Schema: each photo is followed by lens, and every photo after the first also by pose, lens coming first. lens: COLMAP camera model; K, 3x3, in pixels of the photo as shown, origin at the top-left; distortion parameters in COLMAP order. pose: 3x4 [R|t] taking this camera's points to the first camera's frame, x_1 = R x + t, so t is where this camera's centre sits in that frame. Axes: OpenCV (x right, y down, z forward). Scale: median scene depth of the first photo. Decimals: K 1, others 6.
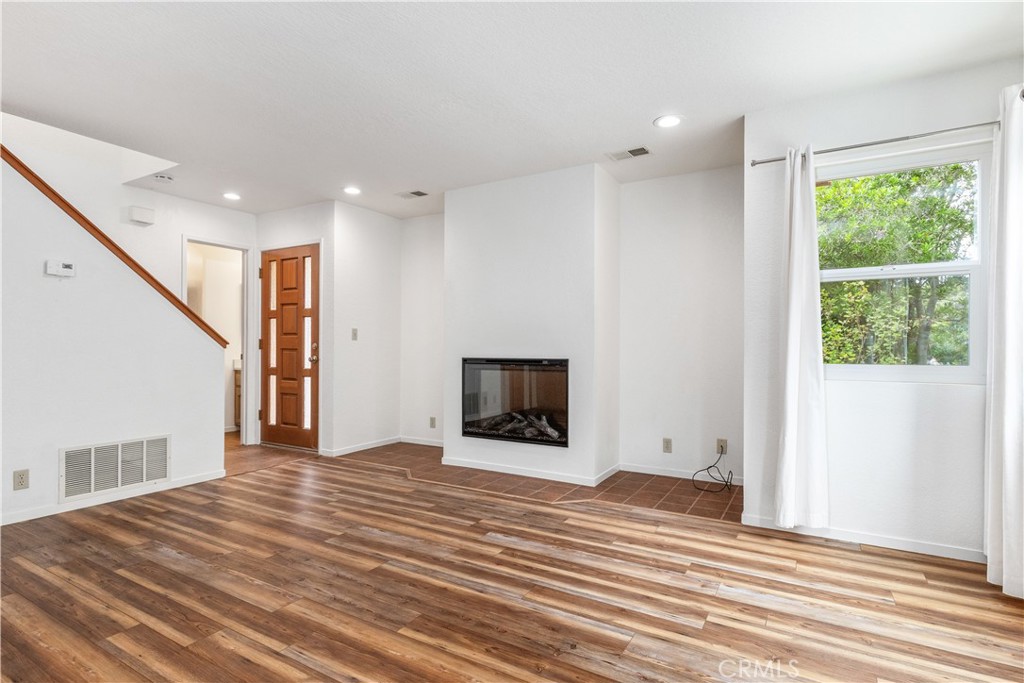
lens RADIAL K [[526.1, 0, 510.7], [0, 526.1, 345.5], [0, 0, 1]] dist [0.000762, 0.000113]
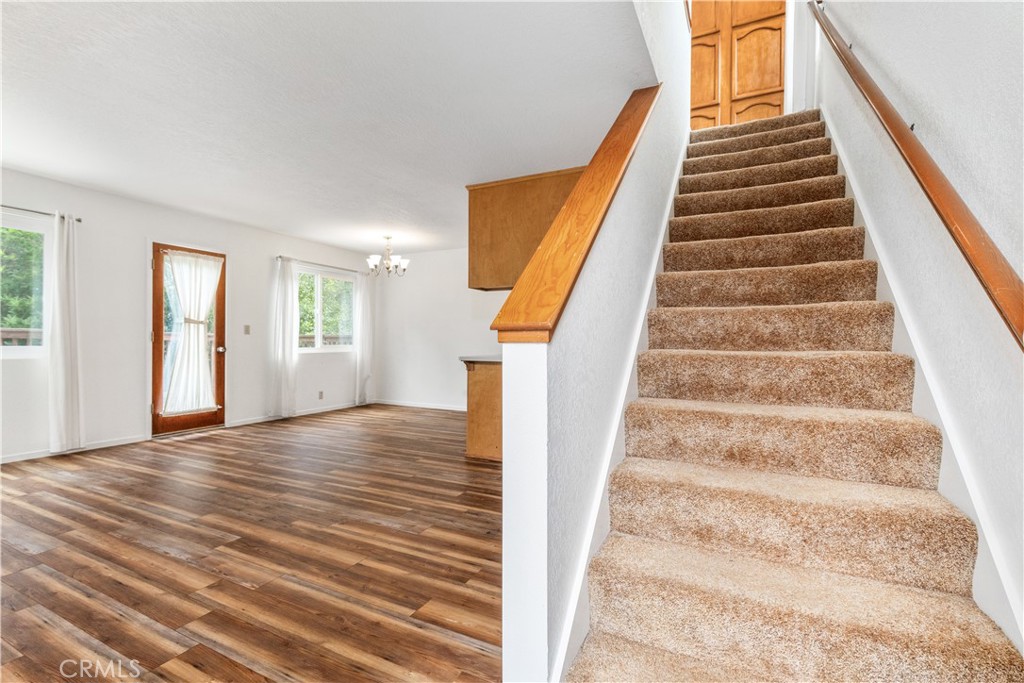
lens RADIAL K [[482.0, 0, 526.7], [0, 482.0, 341.2], [0, 0, 1]] dist [0.000092, 0.000074]
pose [[-0.996095, -0.009726, -0.087752, -0.737910], [-0.009614, 0.999952, -0.001697, 0.000510], [0.087764, -0.000847, -0.996141, 1.784509]]
